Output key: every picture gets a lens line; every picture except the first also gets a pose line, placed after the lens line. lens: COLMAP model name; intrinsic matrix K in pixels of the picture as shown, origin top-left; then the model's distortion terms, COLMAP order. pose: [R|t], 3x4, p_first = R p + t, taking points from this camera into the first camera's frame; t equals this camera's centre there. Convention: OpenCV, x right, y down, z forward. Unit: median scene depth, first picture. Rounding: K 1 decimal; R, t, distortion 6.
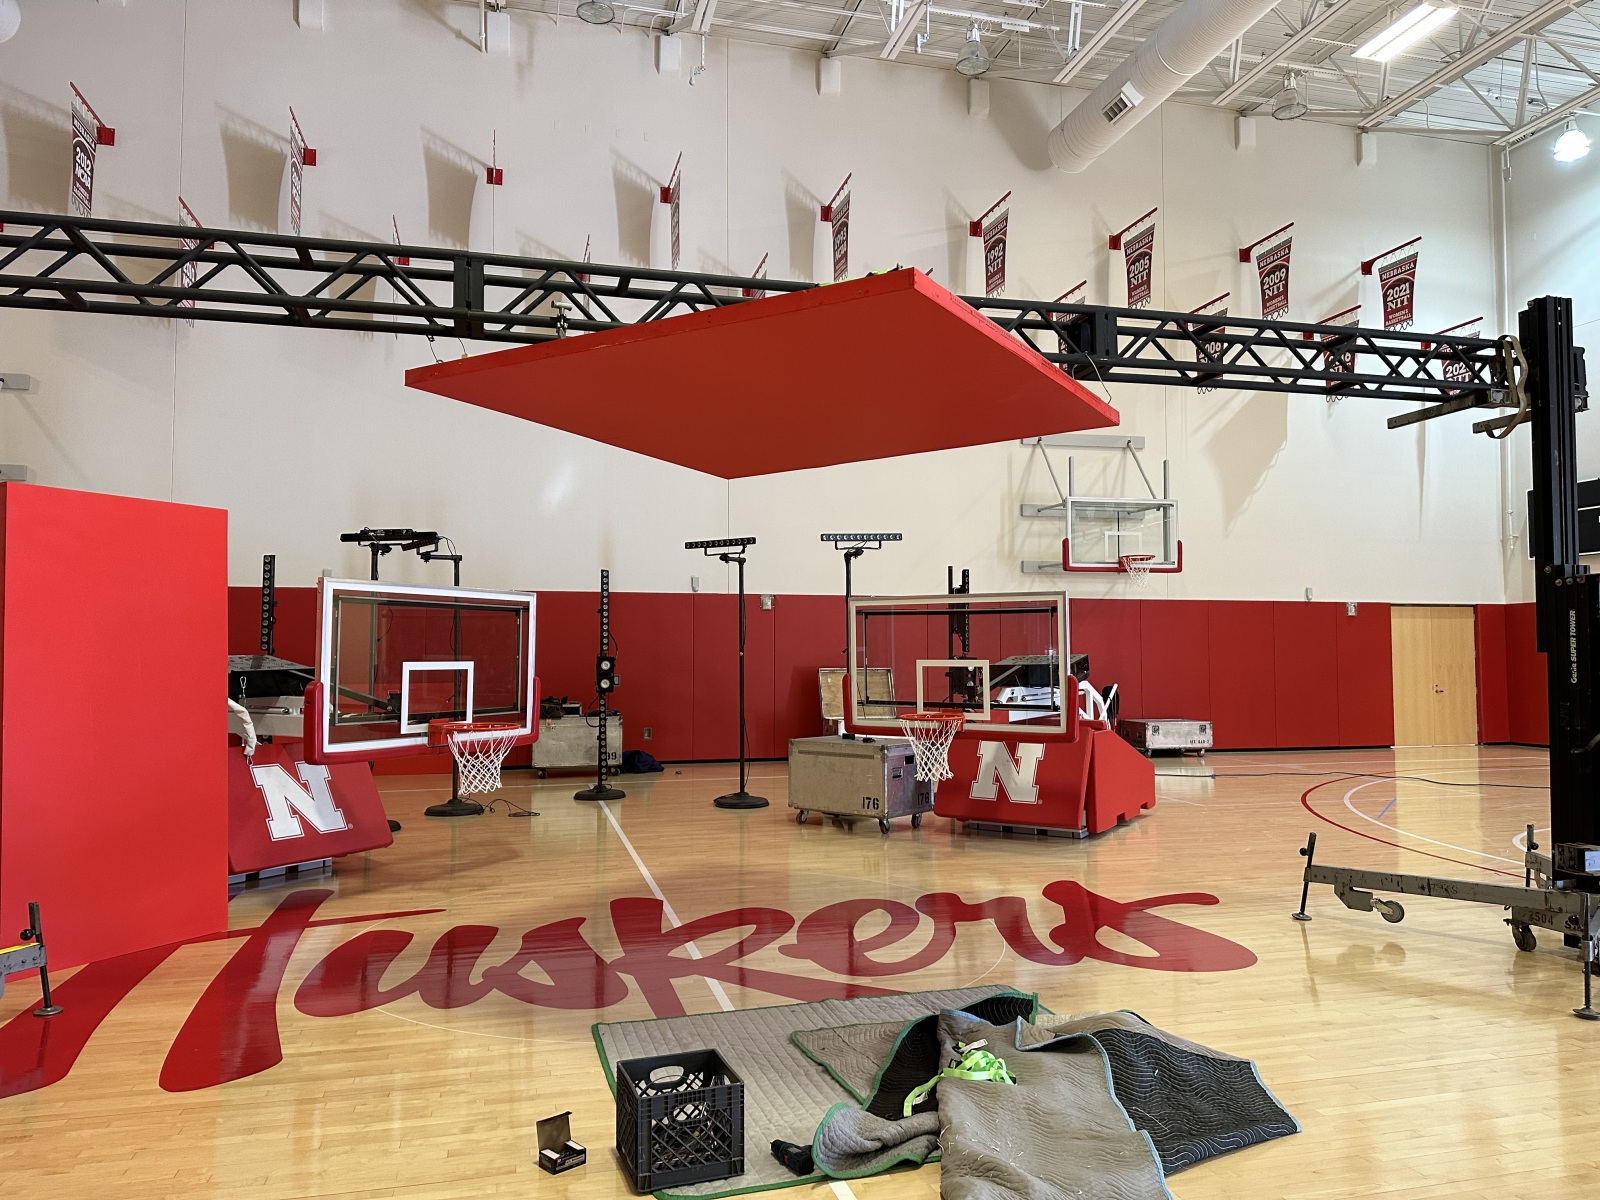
lens RADIAL K [[1111.5, 0, 804.8], [0, 1111.5, 591.6], [0, 0, 1]] dist [0.097612, -0.147364]
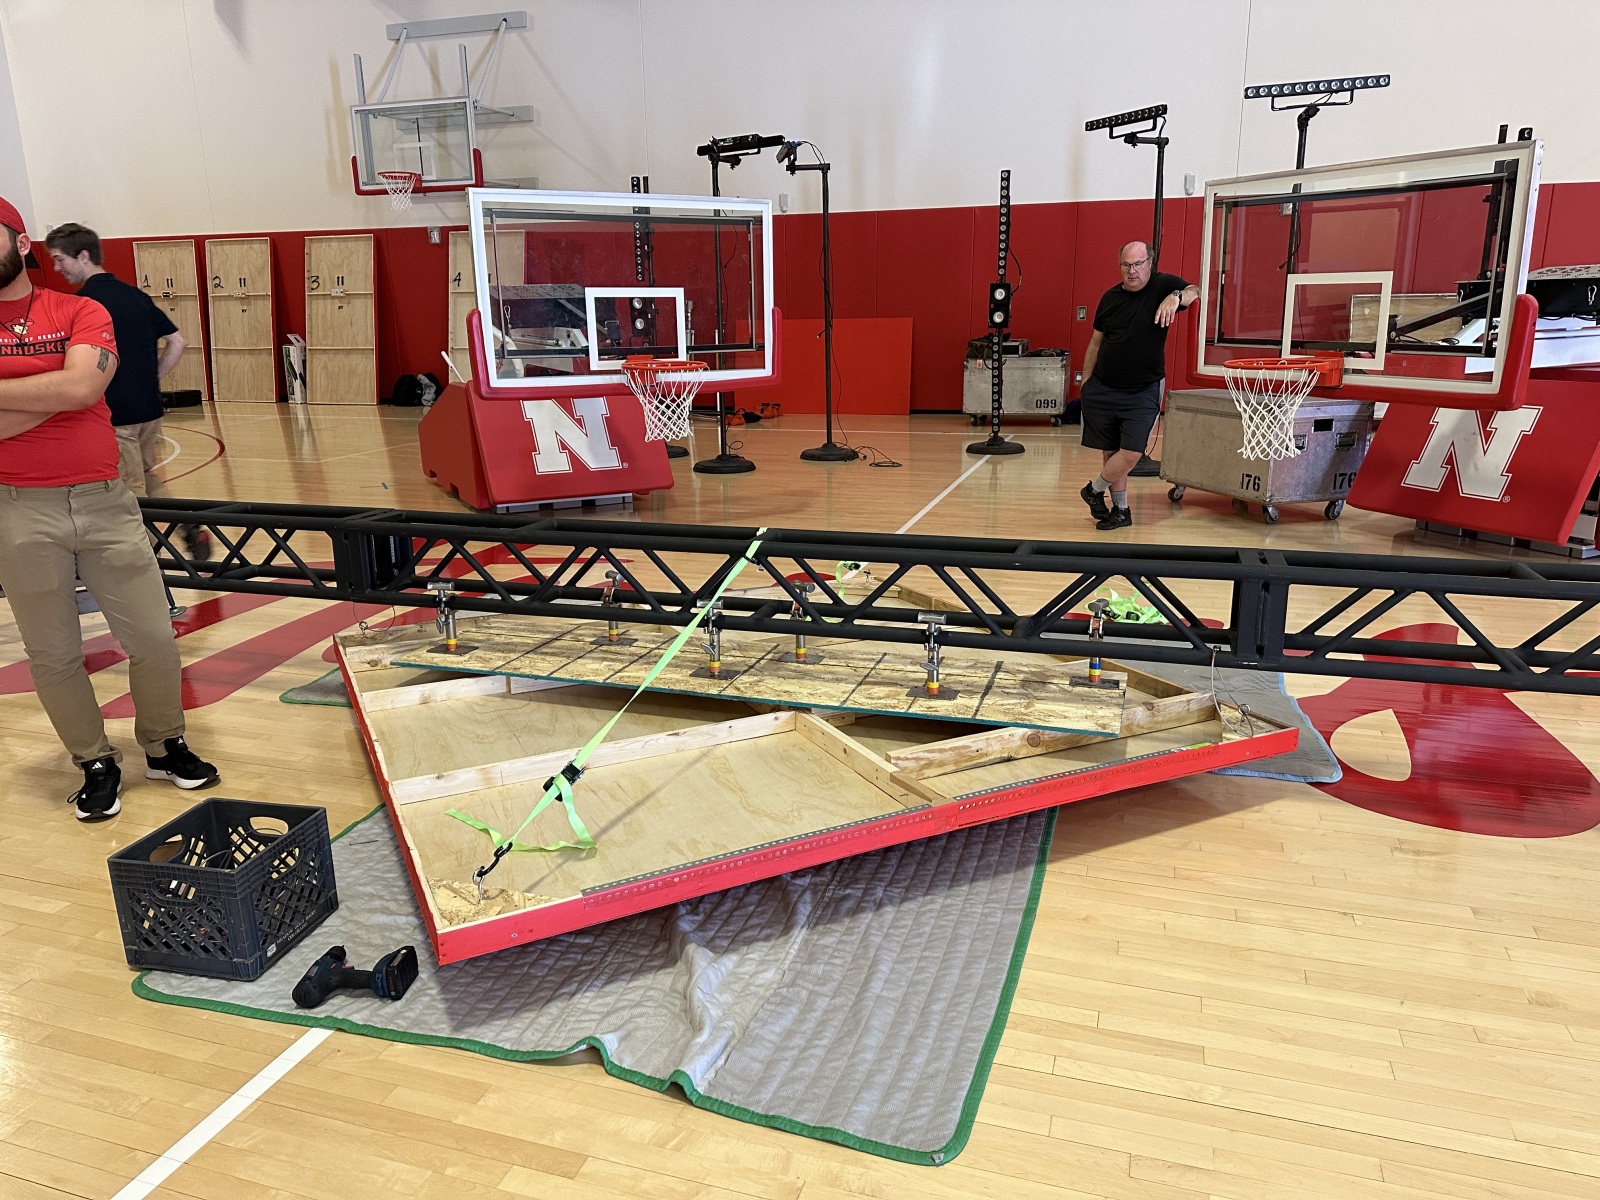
lens RADIAL K [[1111.5, 0, 804.8], [0, 1111.5, 591.6], [0, 0, 1]] dist [0.097612, -0.147364]
pose [[0.835226, 0.127669, -0.534881, 0.237536], [0.046181, 0.952956, 0.299569, 0.027399], [0.547964, -0.274910, 0.790038, 0.267383]]
